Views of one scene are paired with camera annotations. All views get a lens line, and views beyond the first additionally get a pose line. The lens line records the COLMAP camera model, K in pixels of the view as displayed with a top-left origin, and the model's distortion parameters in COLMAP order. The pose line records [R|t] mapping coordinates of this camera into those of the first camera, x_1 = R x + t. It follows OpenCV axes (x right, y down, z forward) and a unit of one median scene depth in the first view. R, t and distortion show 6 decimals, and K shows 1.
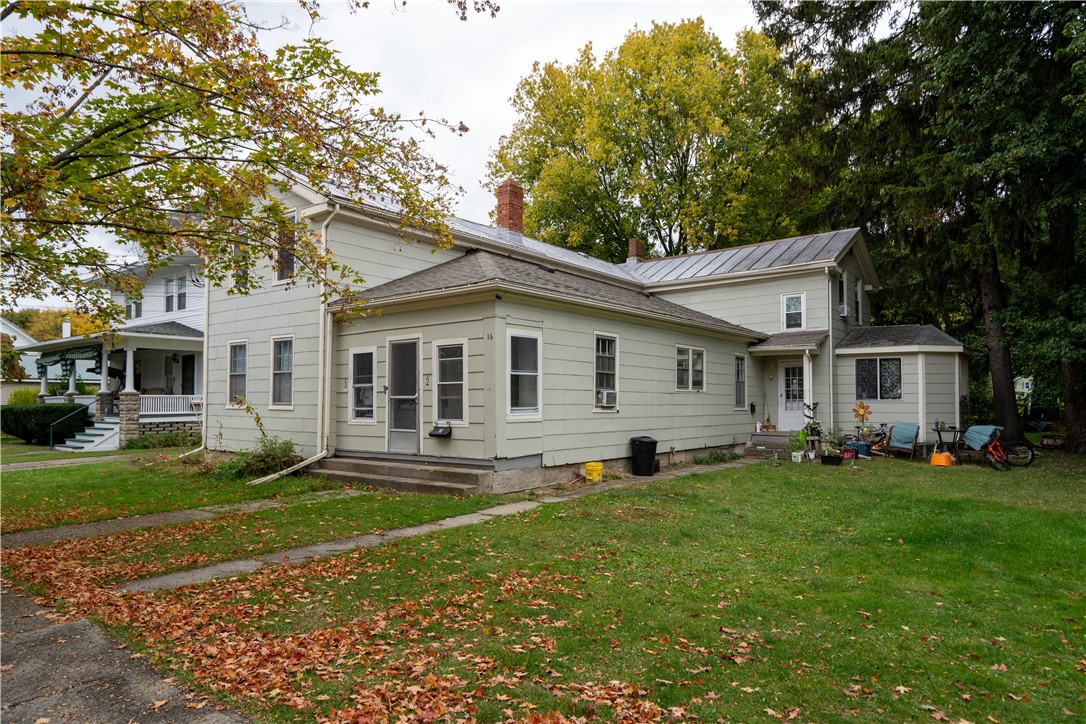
lens RADIAL K [[671.8, 0, 543.0], [0, 671.8, 362.0], [0, 0, 1]] dist [0.001569, 0.000219]
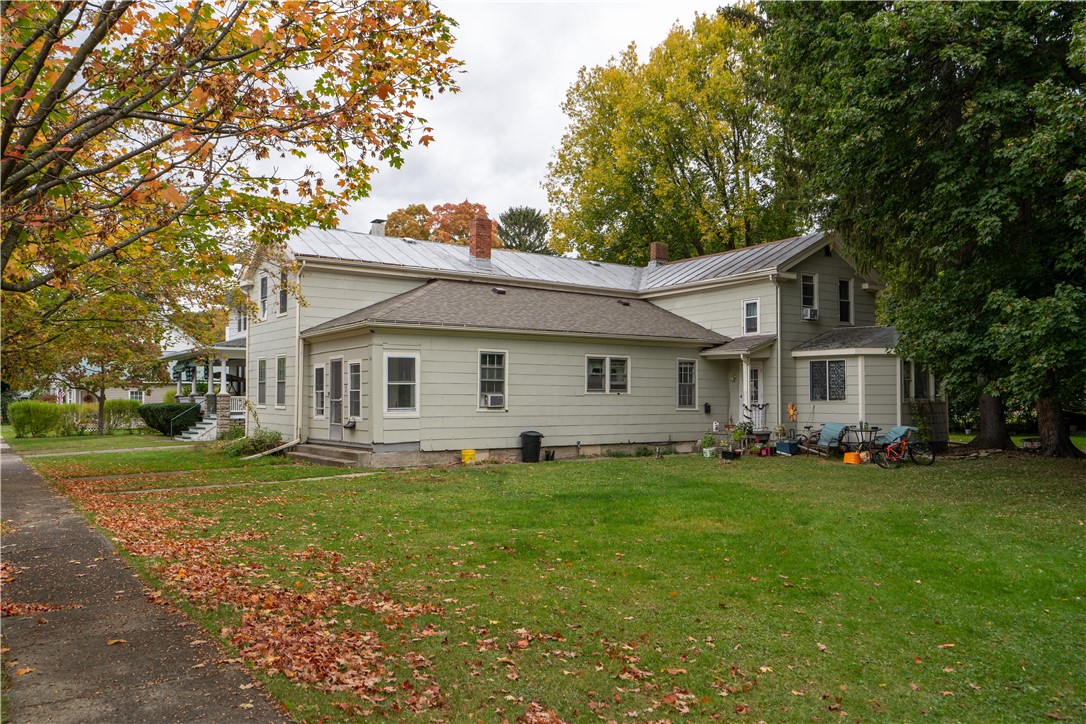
lens RADIAL K [[804.6, 0, 543.0], [0, 804.6, 362.0], [0, 0, 1]] dist [0.002342, 0.000792]
pose [[0.960806, -0.012973, -0.276917, 0.502396], [0.016551, 0.999807, 0.010589, -0.028439], [0.276726, -0.014757, 0.960835, -0.366881]]
